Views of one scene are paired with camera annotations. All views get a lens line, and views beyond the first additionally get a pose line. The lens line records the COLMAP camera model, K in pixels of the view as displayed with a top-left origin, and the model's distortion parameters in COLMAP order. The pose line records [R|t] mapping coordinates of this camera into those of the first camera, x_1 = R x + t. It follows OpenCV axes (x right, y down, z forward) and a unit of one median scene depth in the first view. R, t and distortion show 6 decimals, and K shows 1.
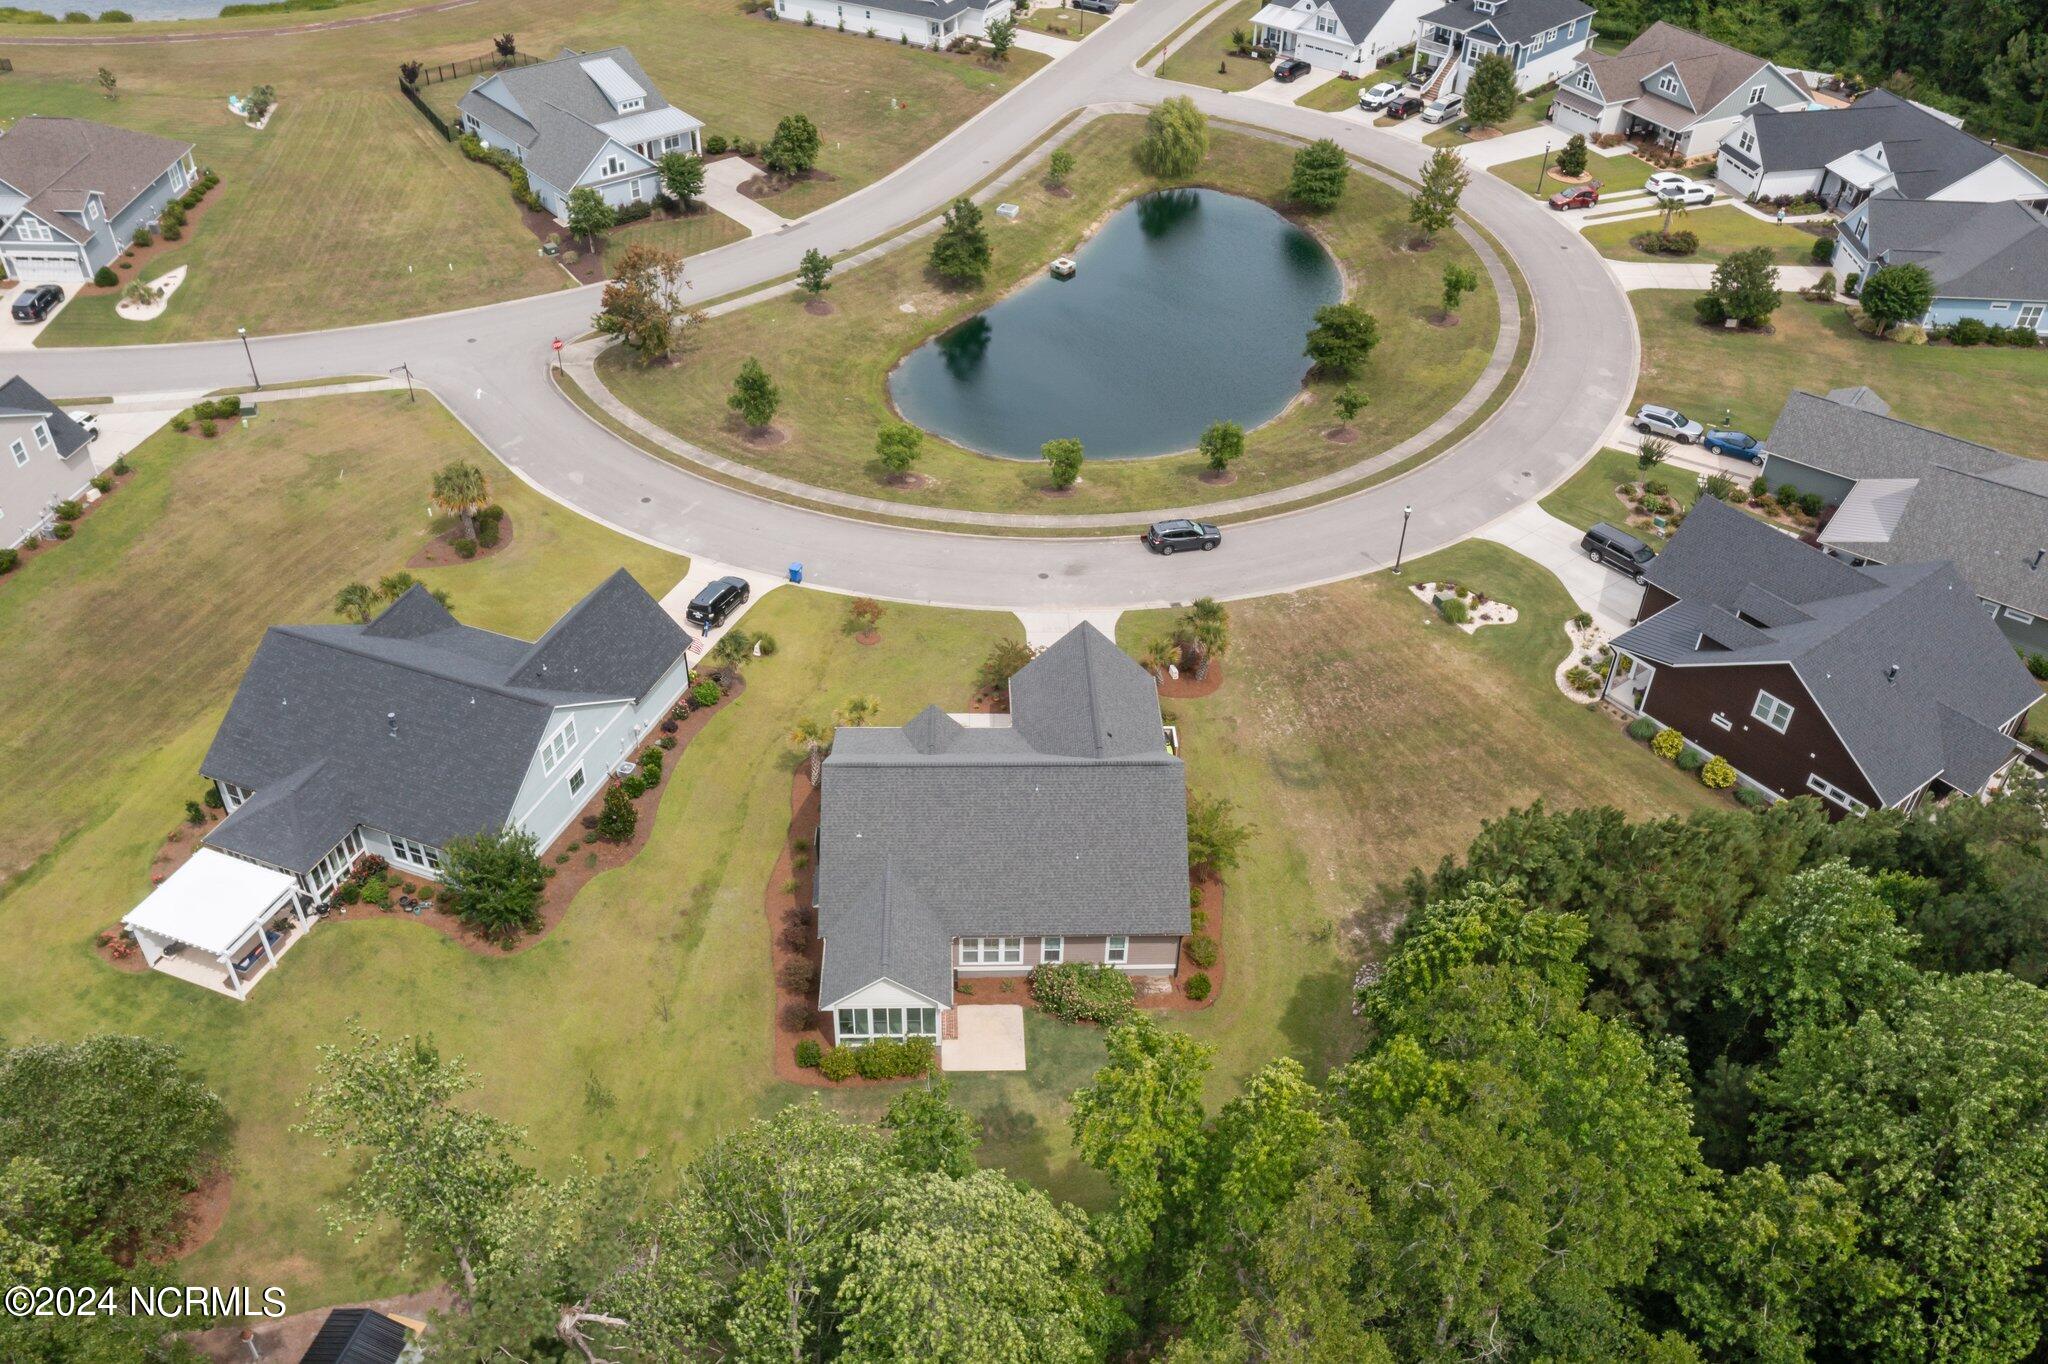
lens RADIAL K [[1664.2, 0, 1024.0], [0, 1664.2, 682.0], [0, 0, 1]] dist [-0.003864, -0.000727]
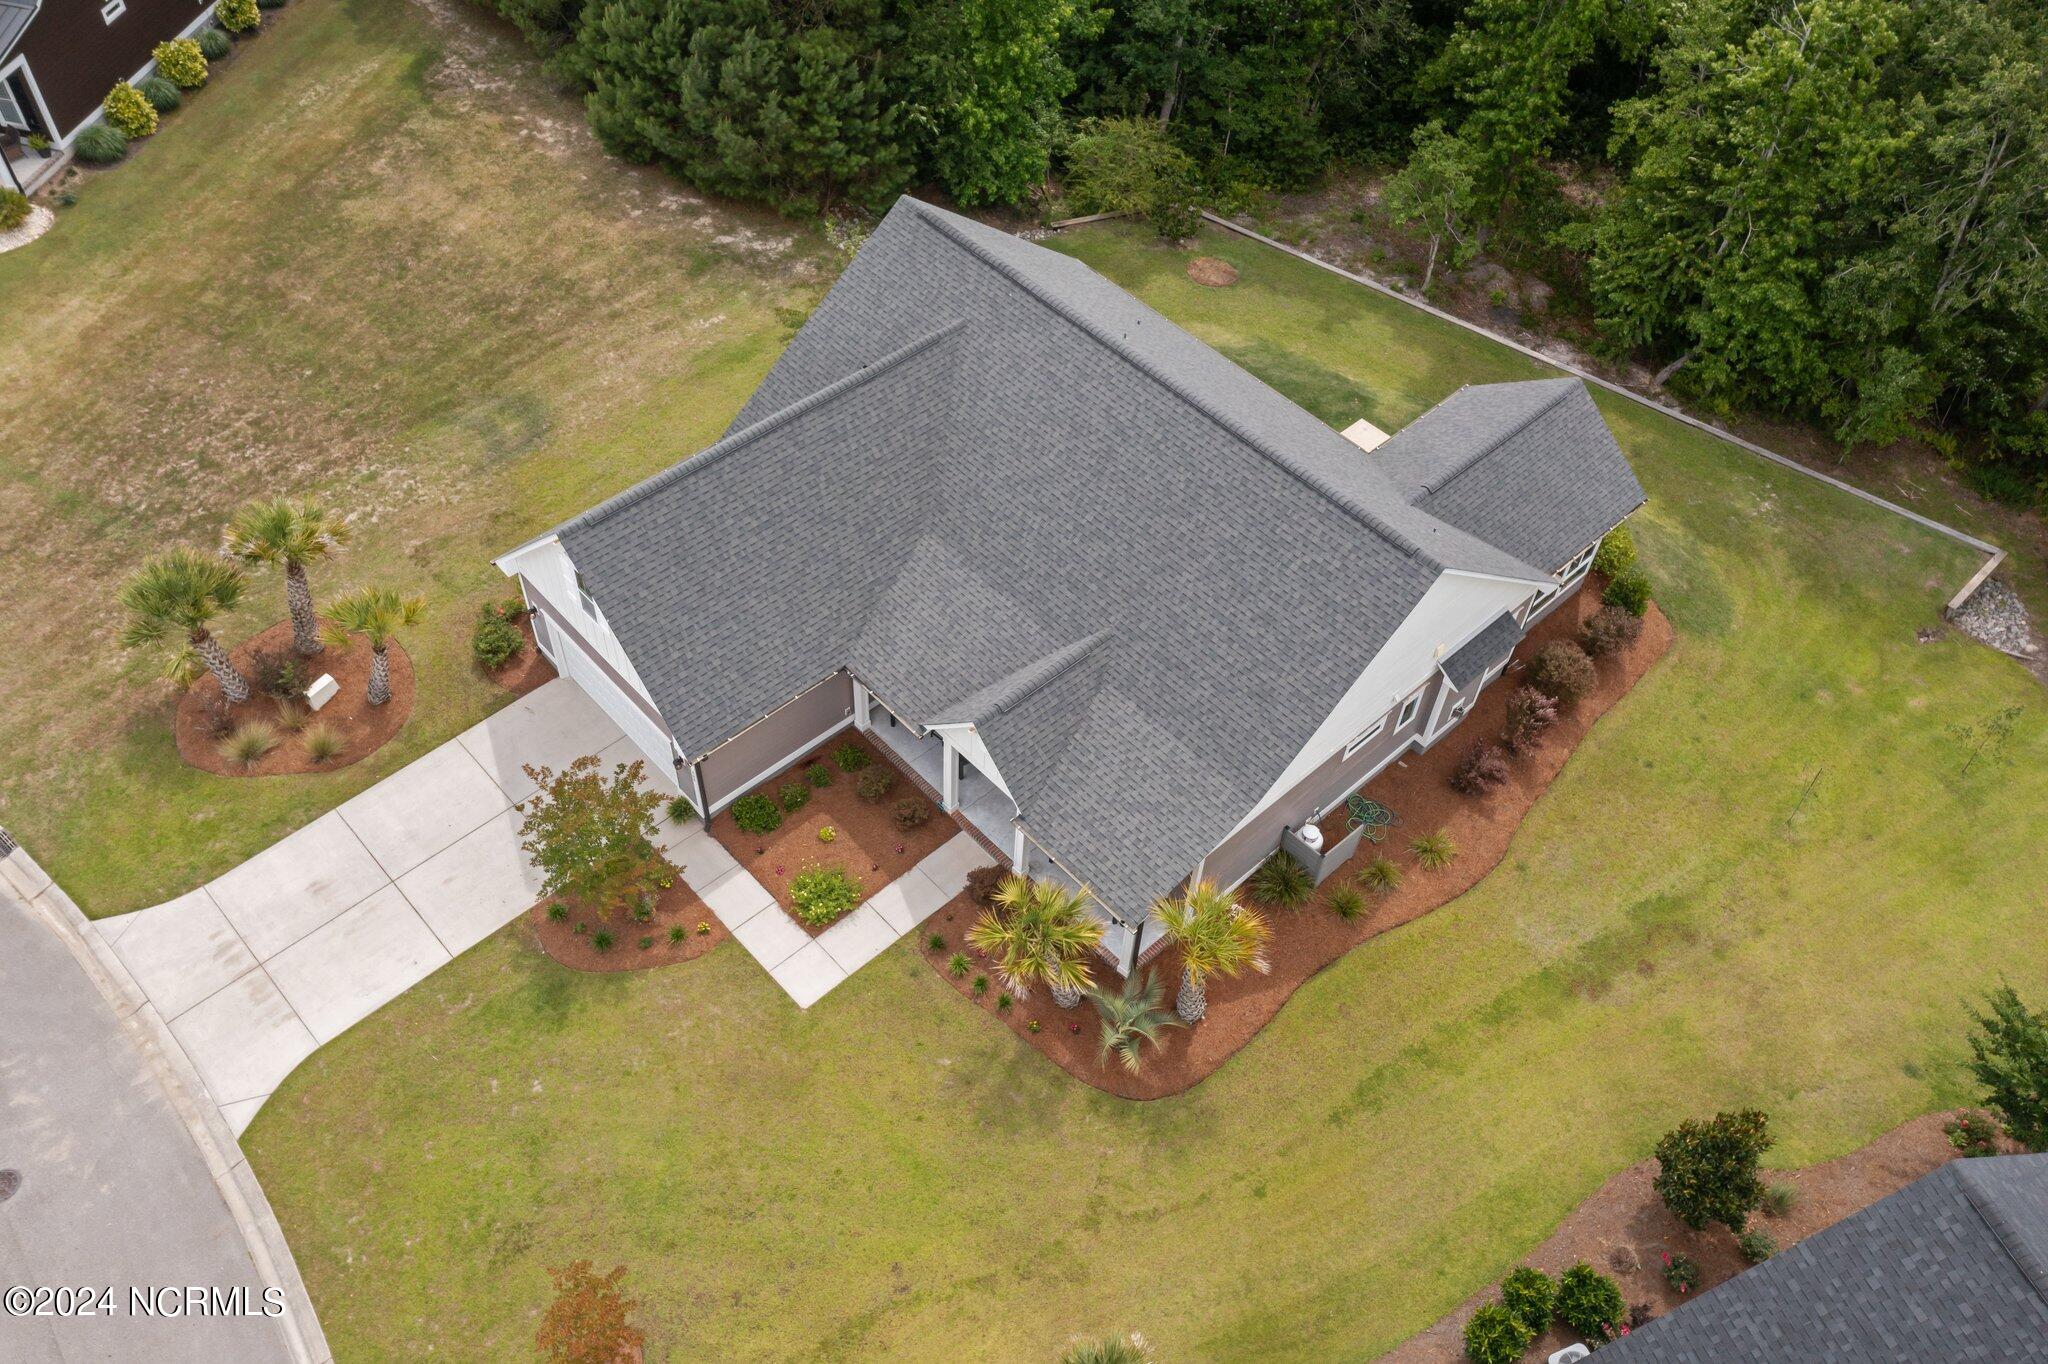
lens RADIAL K [[1630.0, 0, 1024.0], [0, 1630.0, 682.0], [0, 0, 1]] dist [-0.010788, 0.018803]
pose [[-0.652034, -0.610489, 0.449616, -0.213424], [0.420138, 0.202714, 0.884529, -0.302162], [-0.631139, 0.765644, 0.124313, 0.860260]]
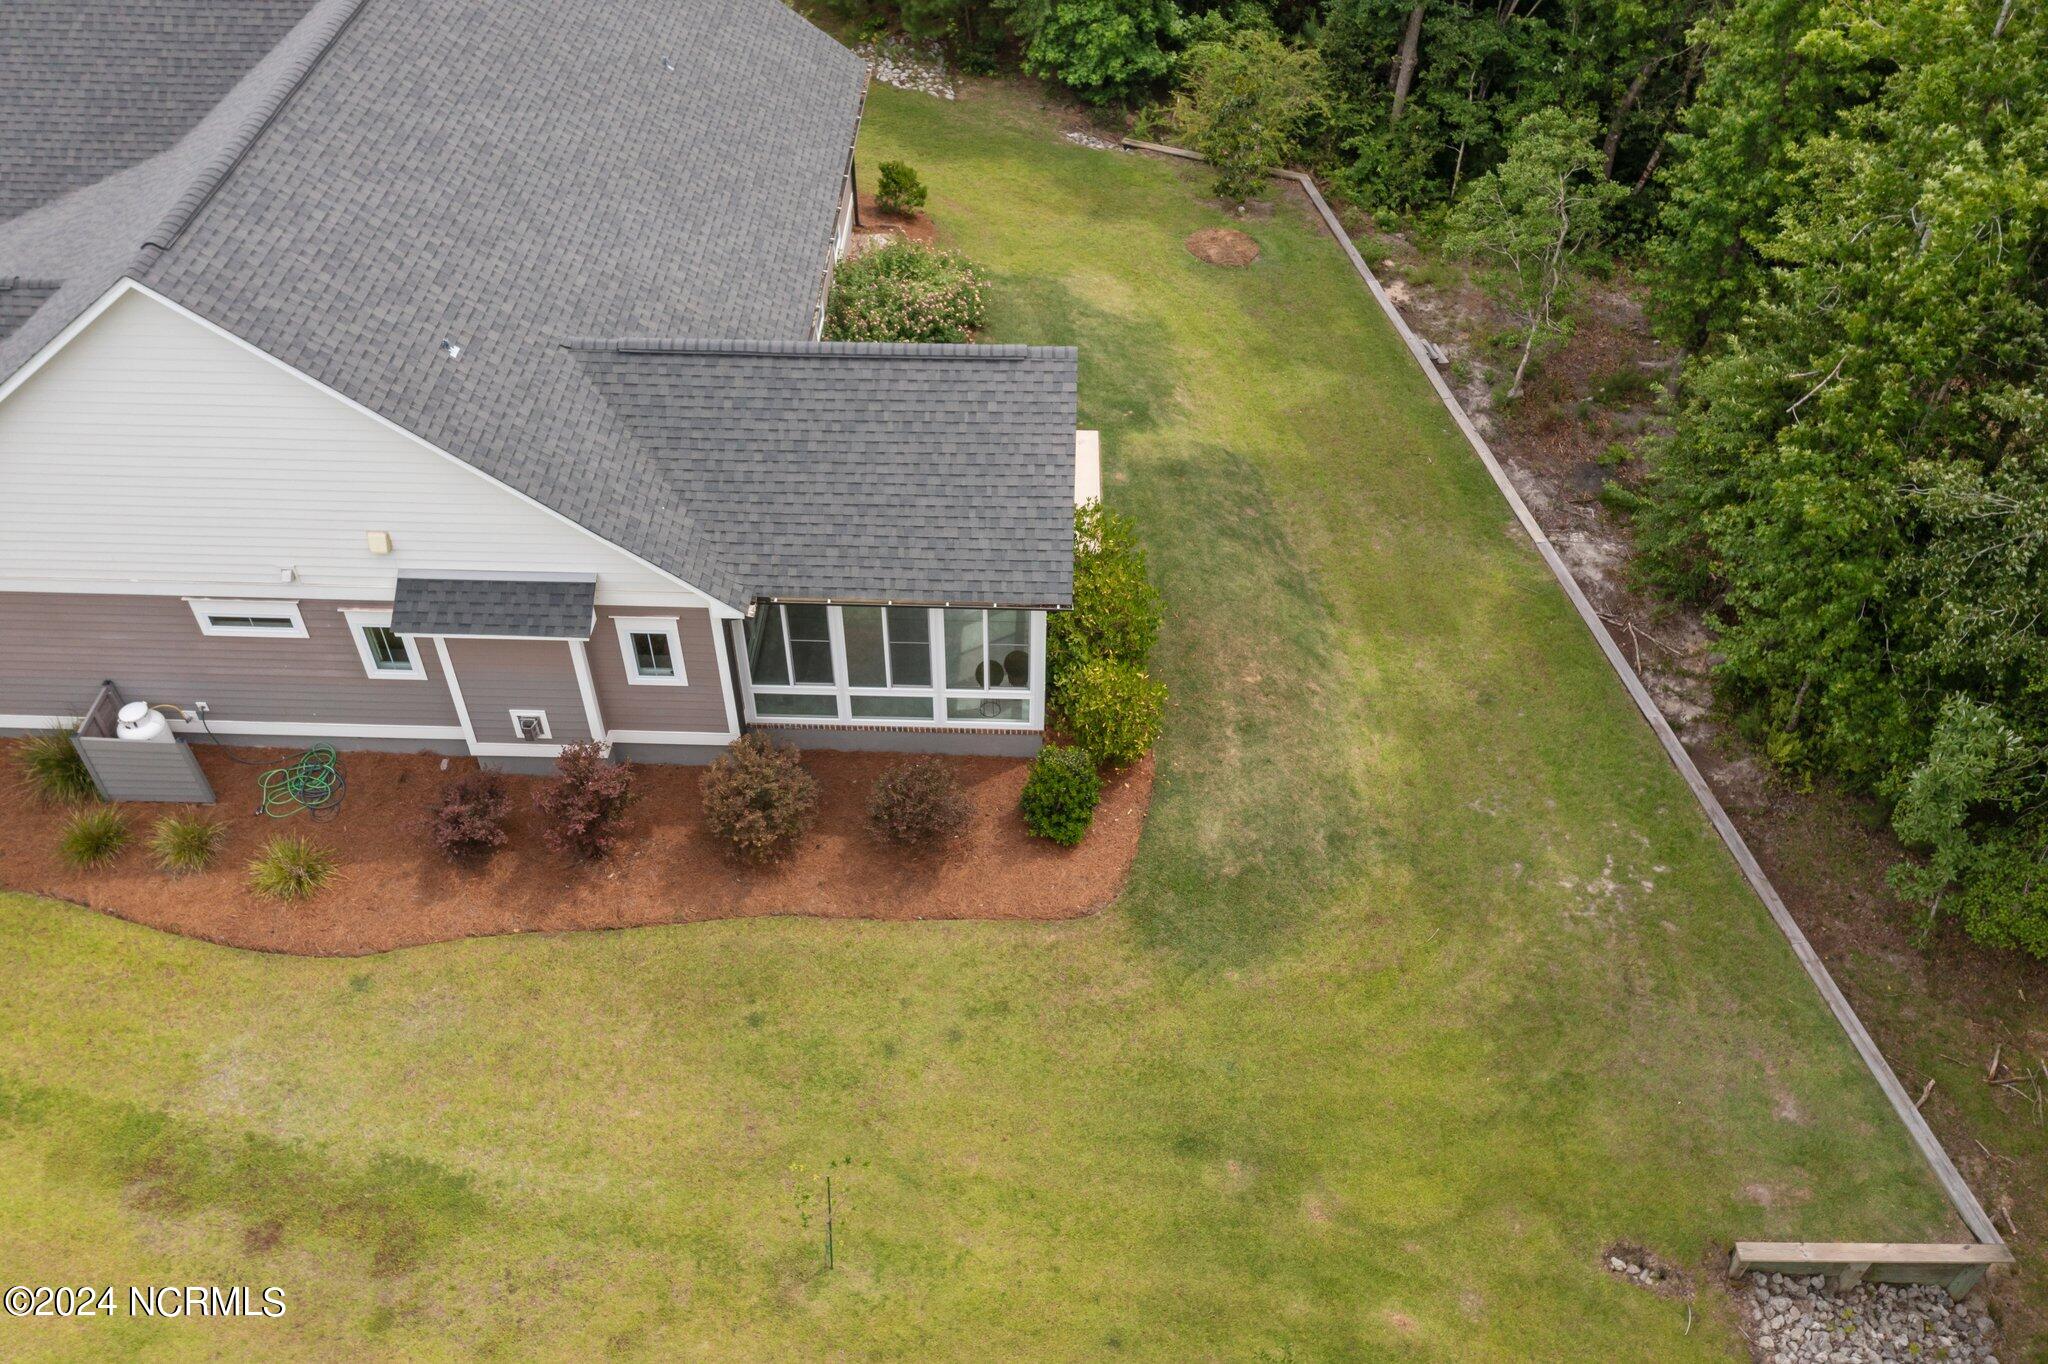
lens RADIAL K [[1652.7, 0, 1024.0], [0, 1652.7, 682.0], [0, 0, 1]] dist [-0.004743, -0.001942]
pose [[0.055764, -0.709763, 0.702230, -0.265772], [0.606248, 0.582899, 0.541010, 0.026312], [-0.793318, 0.395557, 0.462797, 0.672553]]
